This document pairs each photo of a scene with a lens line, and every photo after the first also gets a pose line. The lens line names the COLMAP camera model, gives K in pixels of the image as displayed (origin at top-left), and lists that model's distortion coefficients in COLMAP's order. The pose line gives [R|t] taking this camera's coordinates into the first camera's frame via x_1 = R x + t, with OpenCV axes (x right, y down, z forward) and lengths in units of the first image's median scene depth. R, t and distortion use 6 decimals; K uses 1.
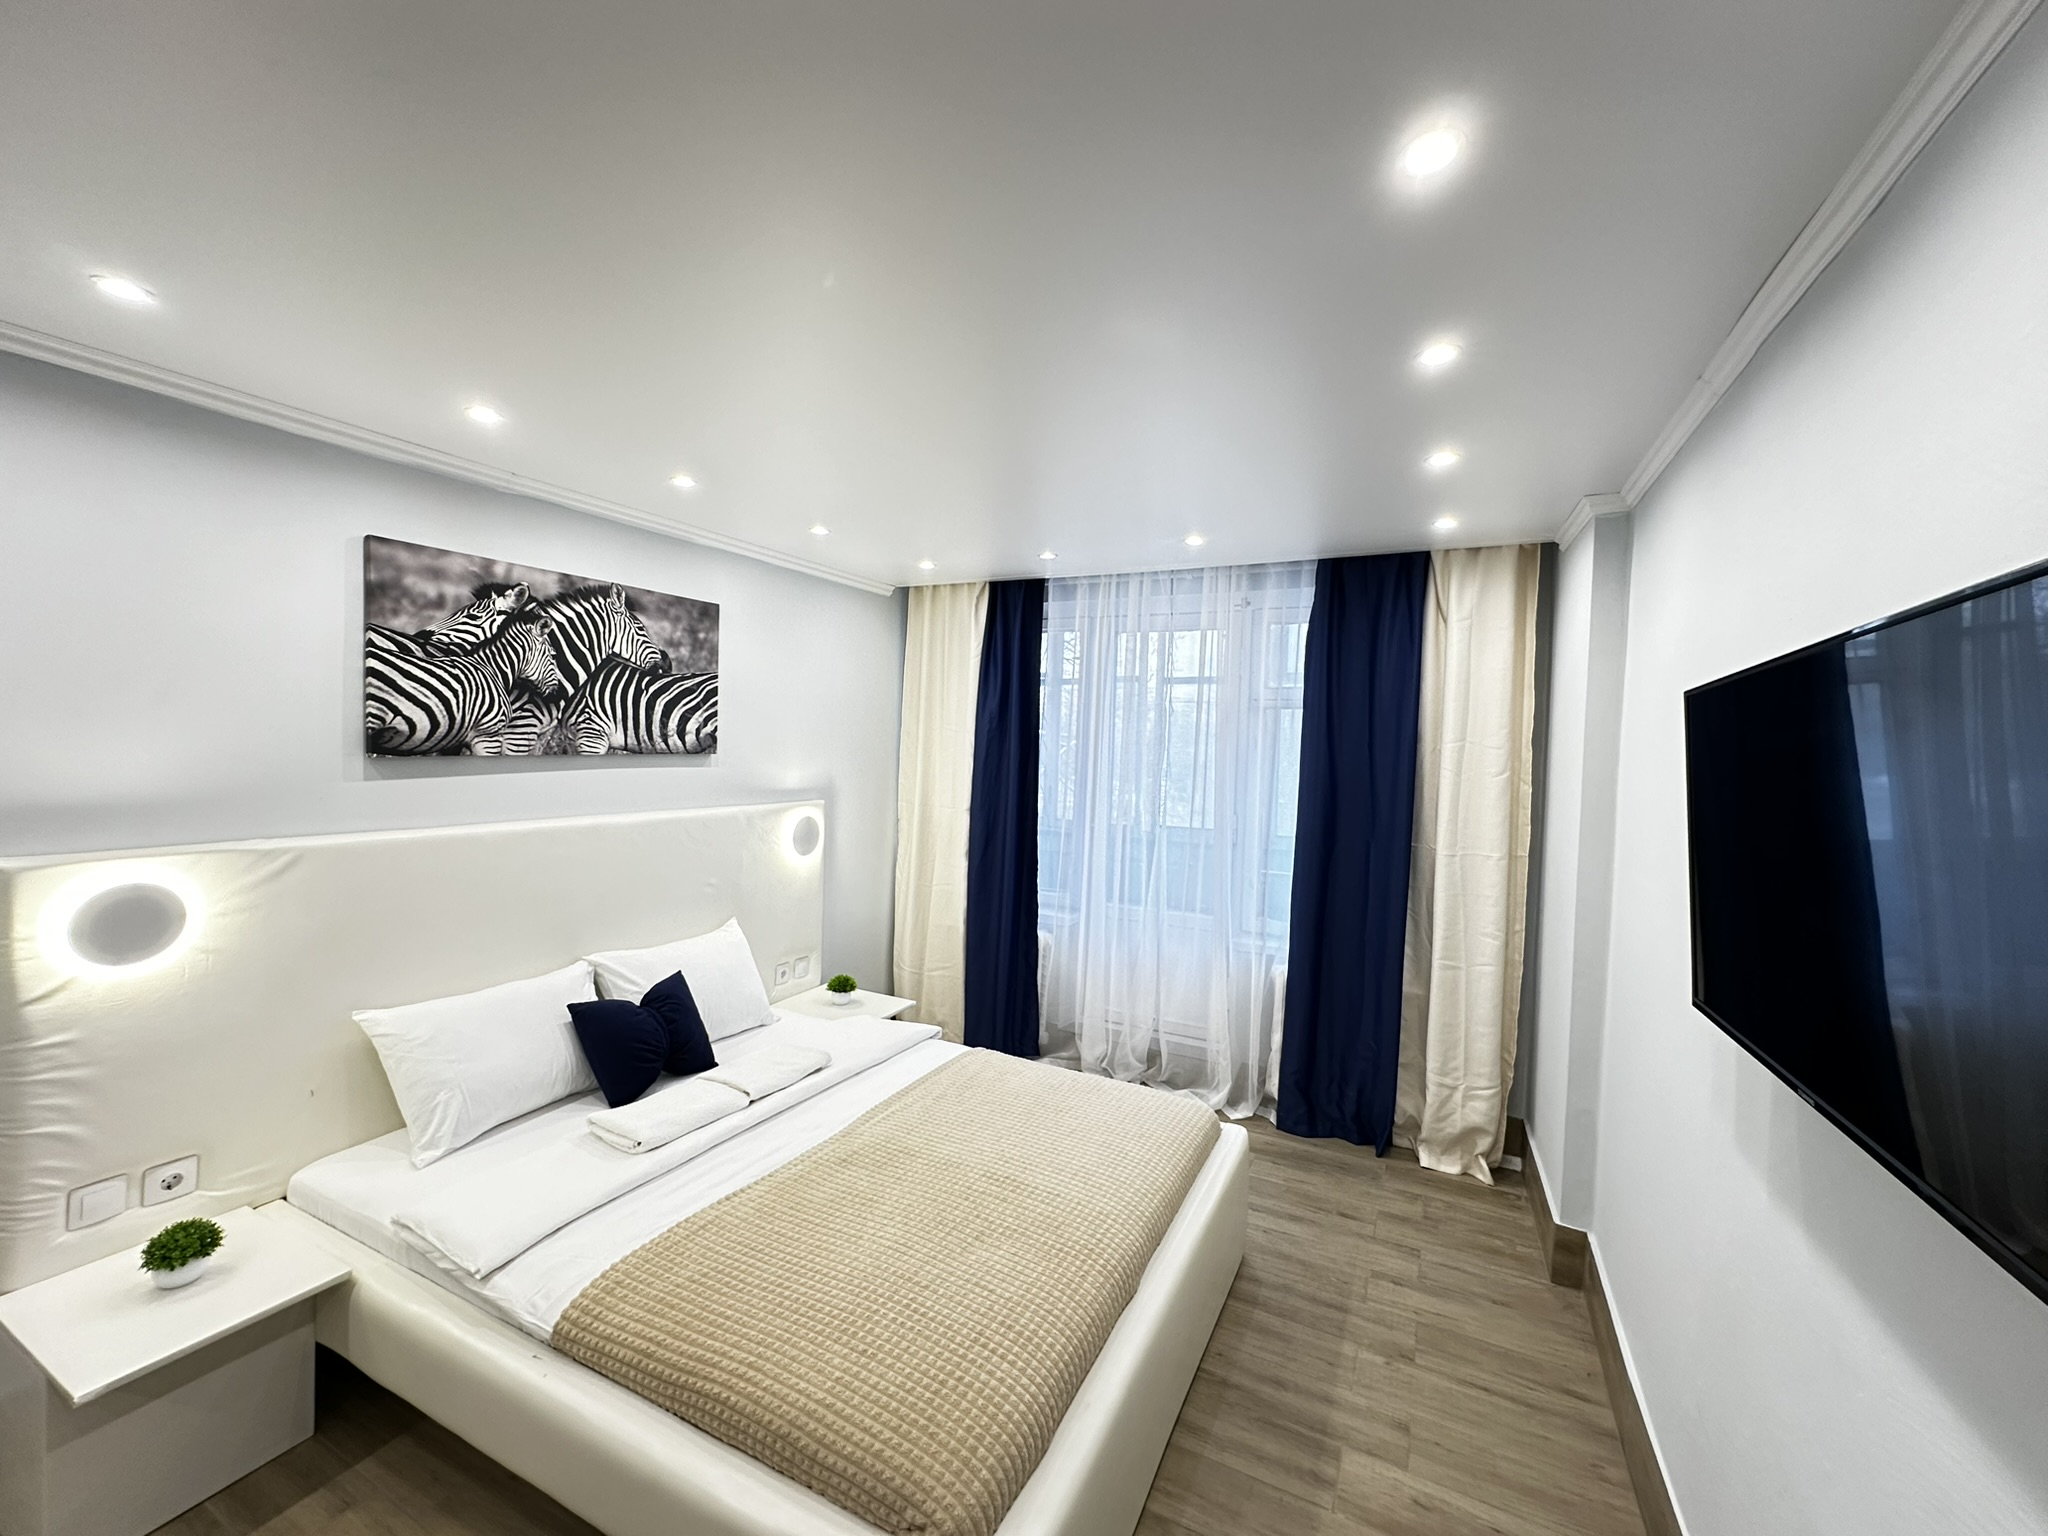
lens RADIAL K [[818.4, 0, 1024.0], [0, 818.4, 768.0], [0, 0, 1]] dist [-0.003141, 0.001017]
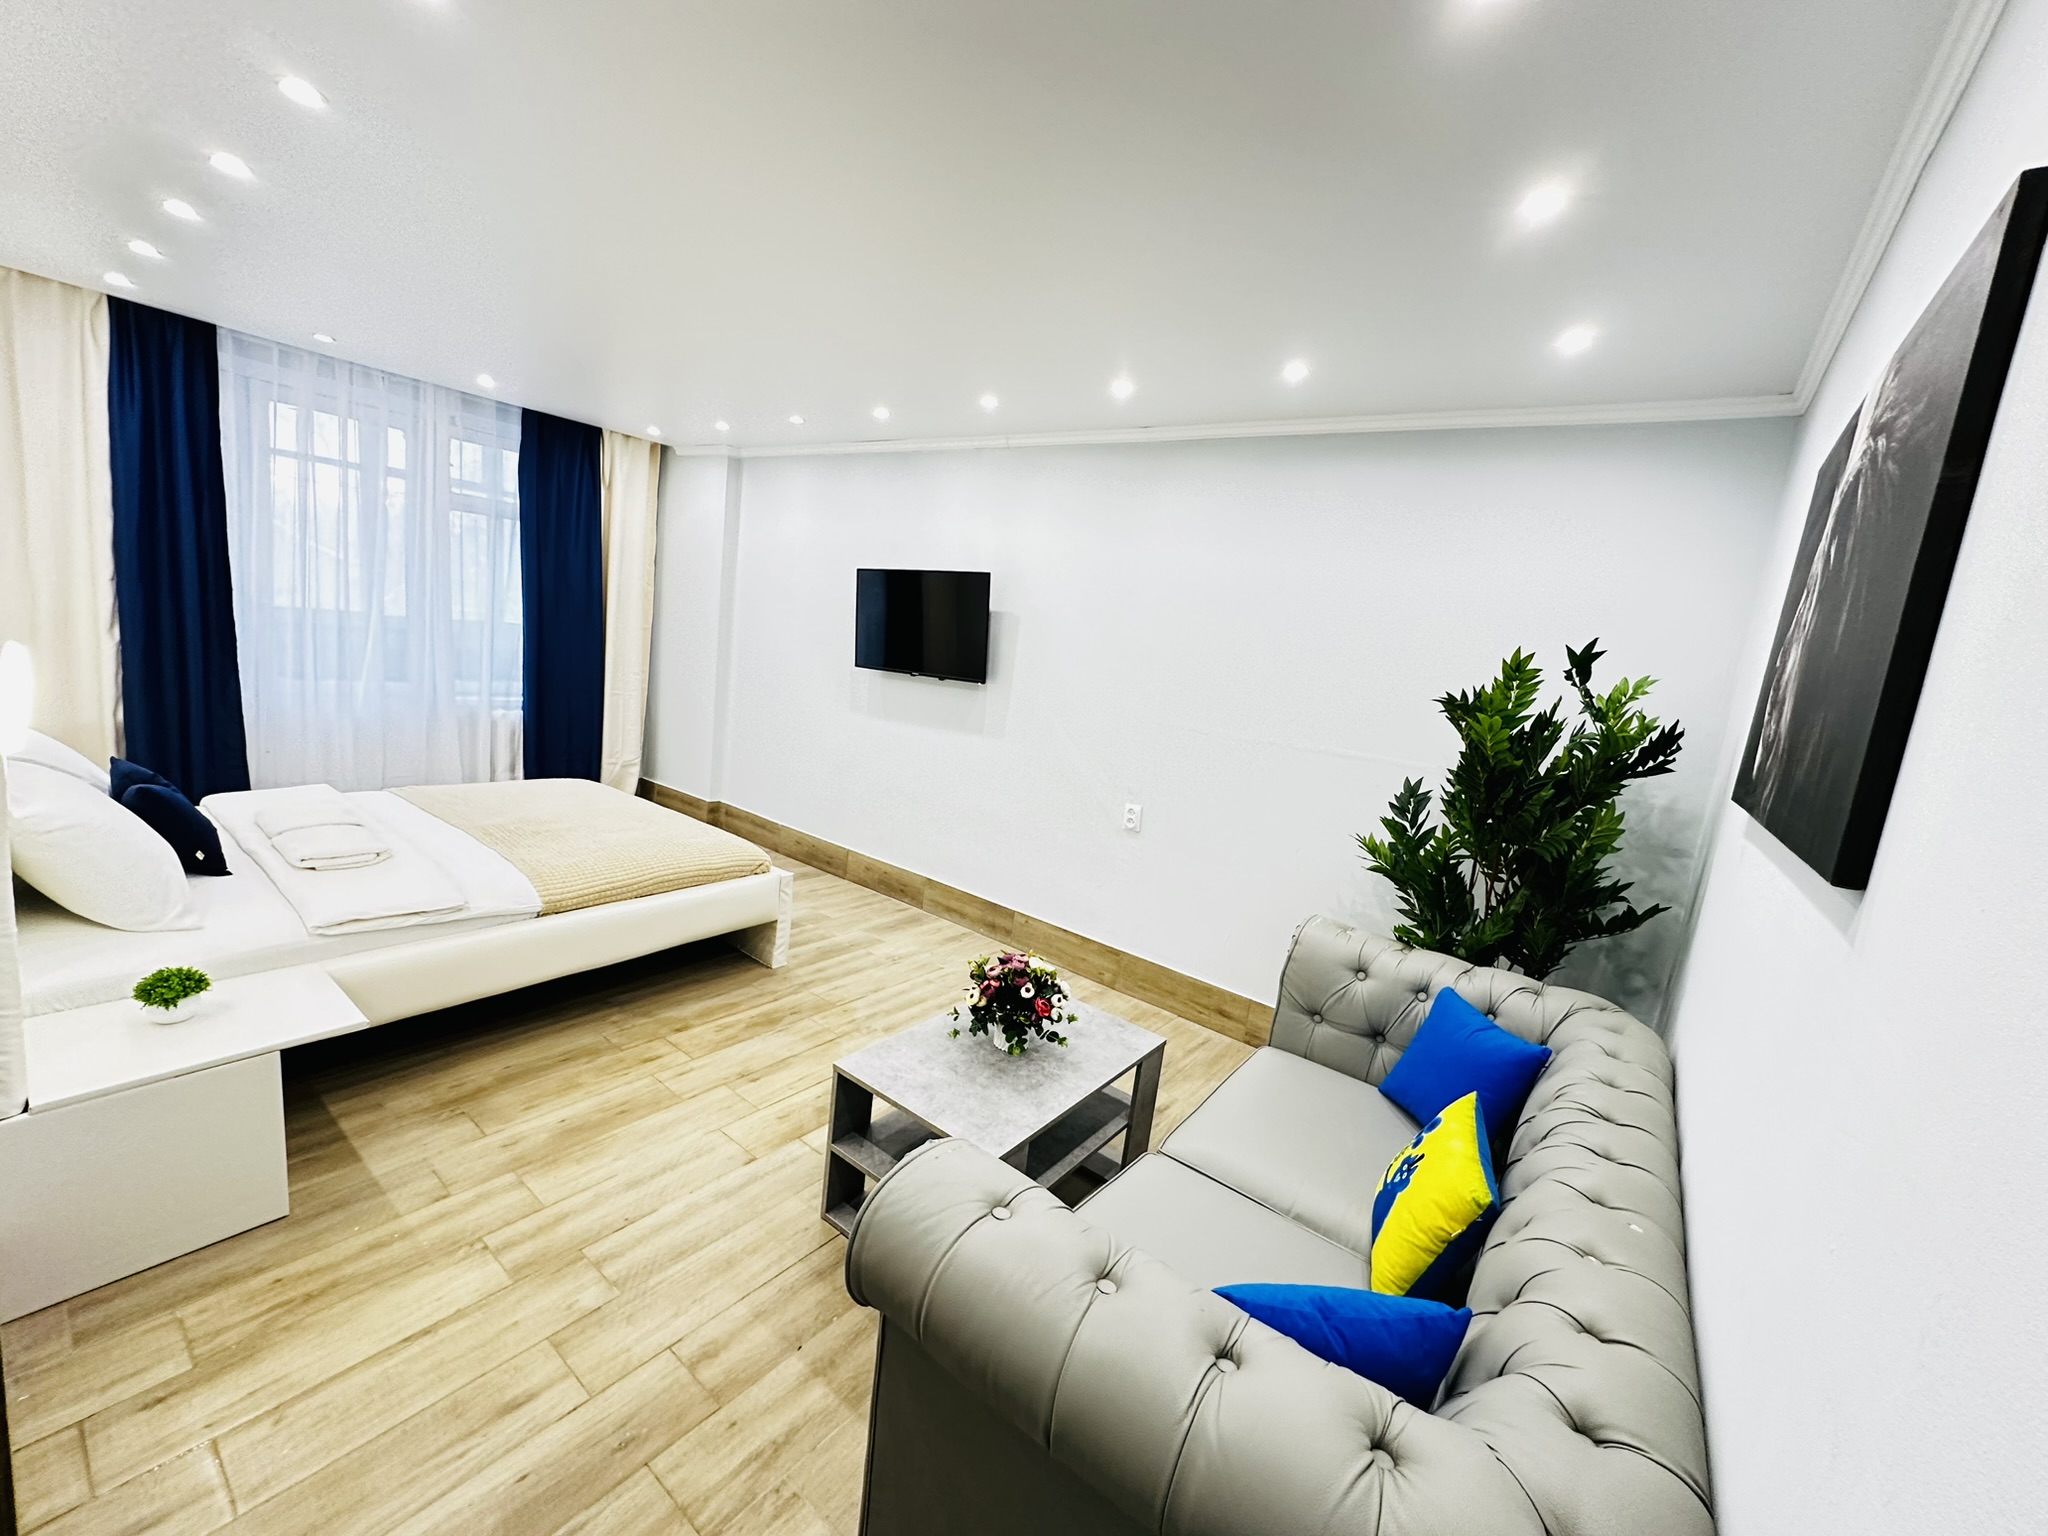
lens RADIAL K [[818.4, 0, 1024.0], [0, 818.4, 768.0], [0, 0, 1]] dist [-0.003141, 0.001017]
pose [[0.179939, -0.168533, 0.969133, -1.212654], [-0.082151, 0.979197, 0.185536, 0.011107], [-0.980241, -0.113000, 0.162351, -0.132707]]
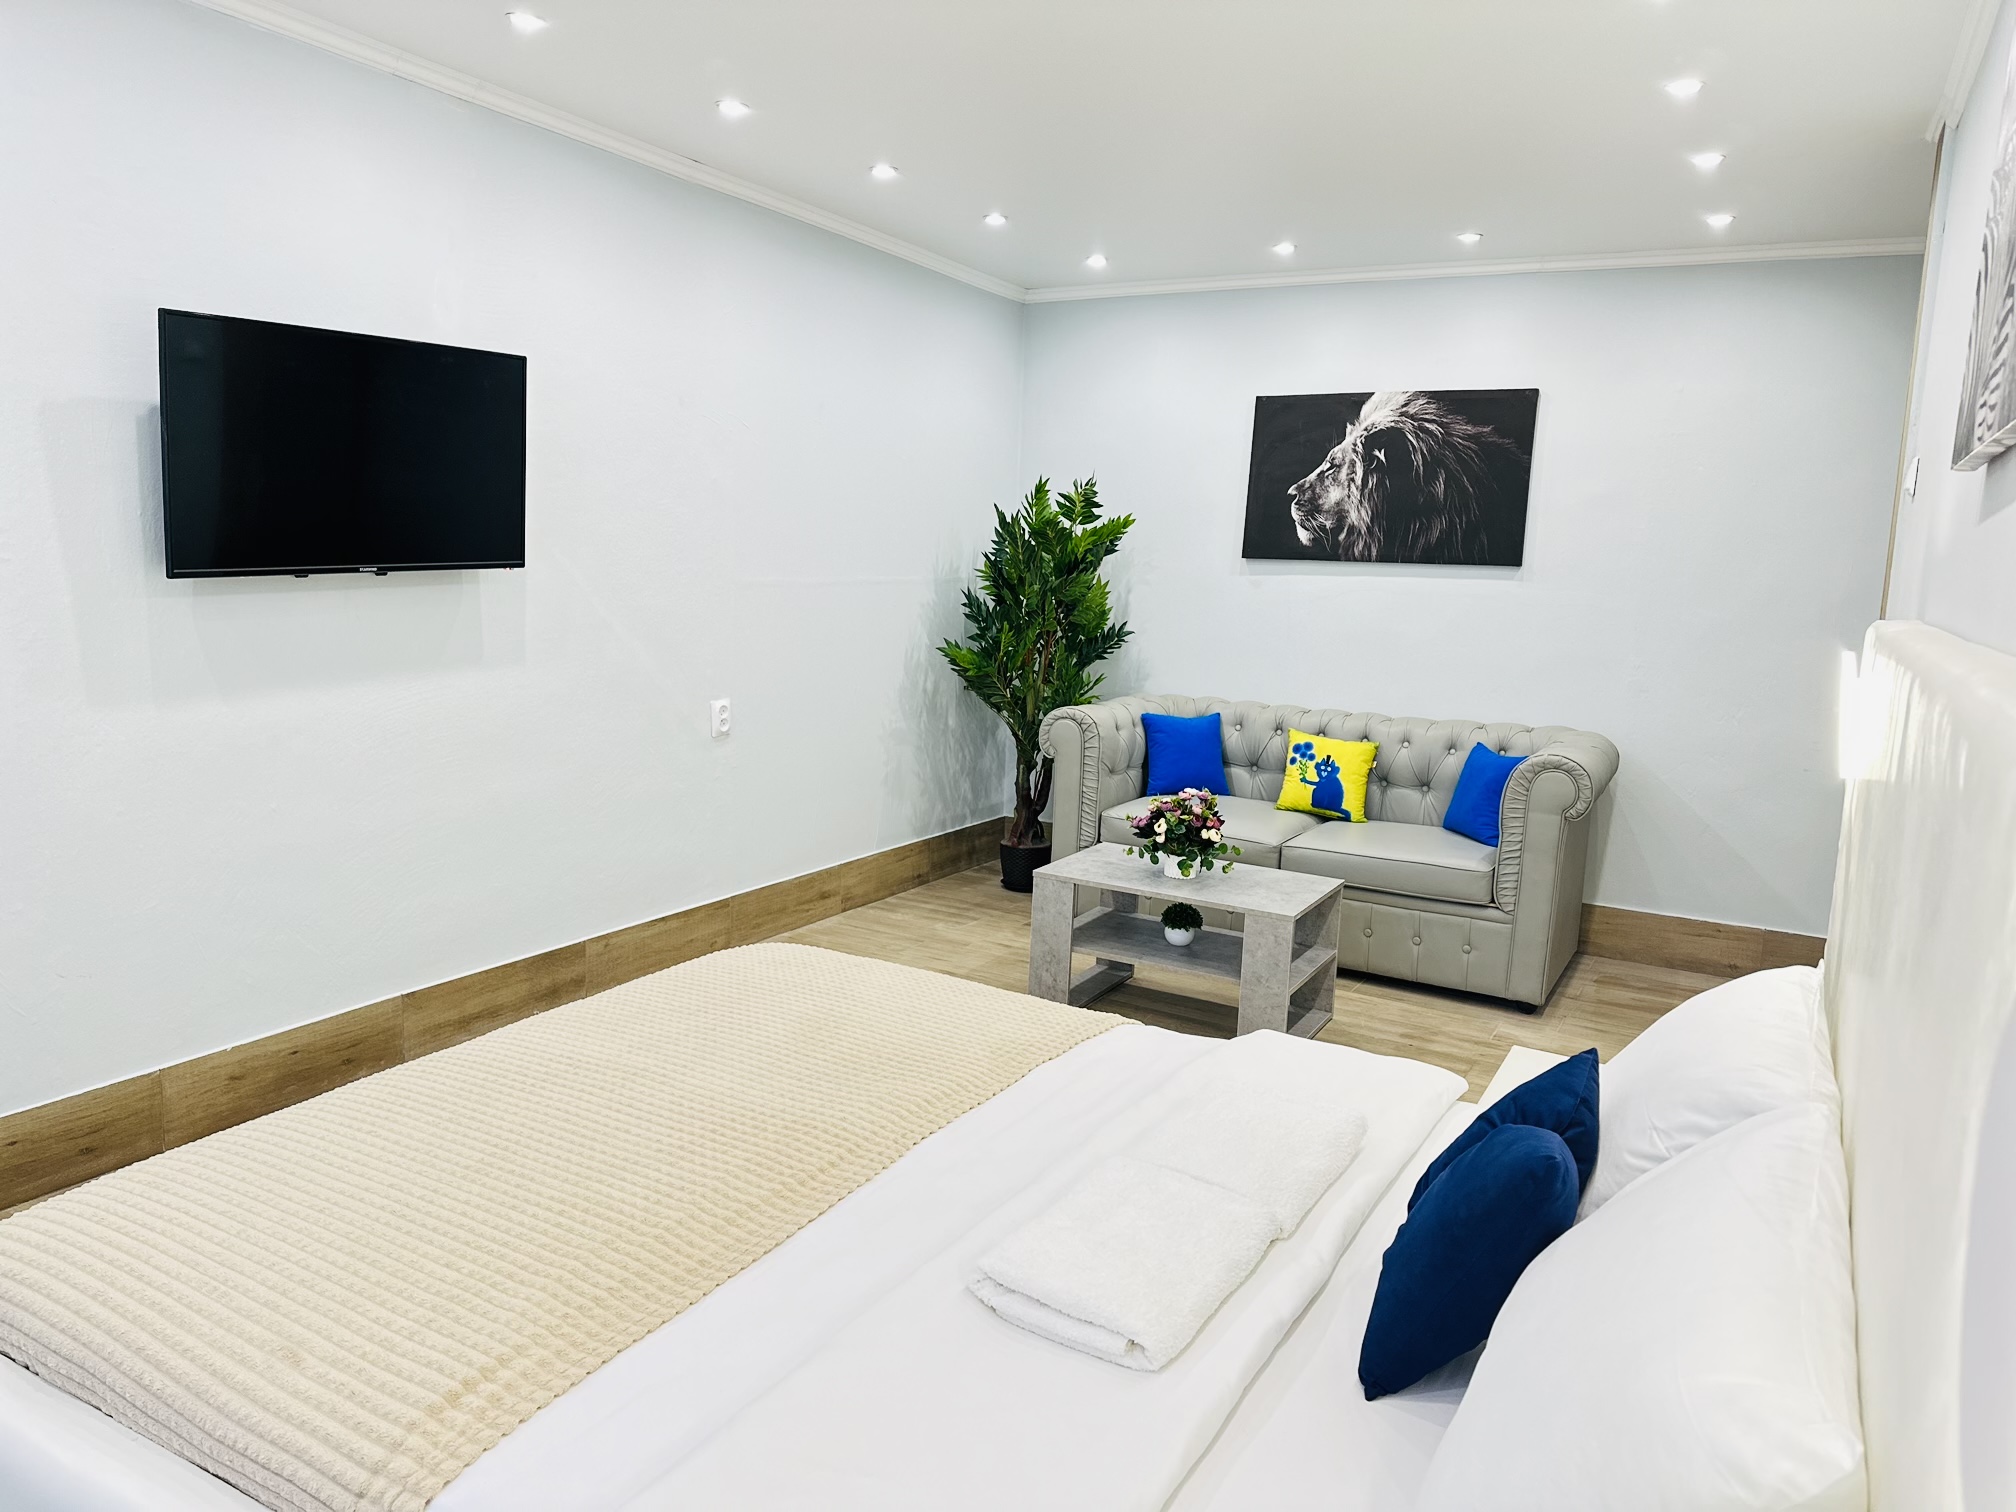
lens RADIAL K [[1418.9, 0, 1008.0], [0, 1418.9, 756.0], [0, 0, 1]] dist [0.209029, -0.409337]
pose [[-0.996350, -0.083255, 0.018839, -0.250101], [-0.078419, 0.979941, 0.183212, 0.027991], [-0.033715, 0.181066, -0.982893, 1.632389]]
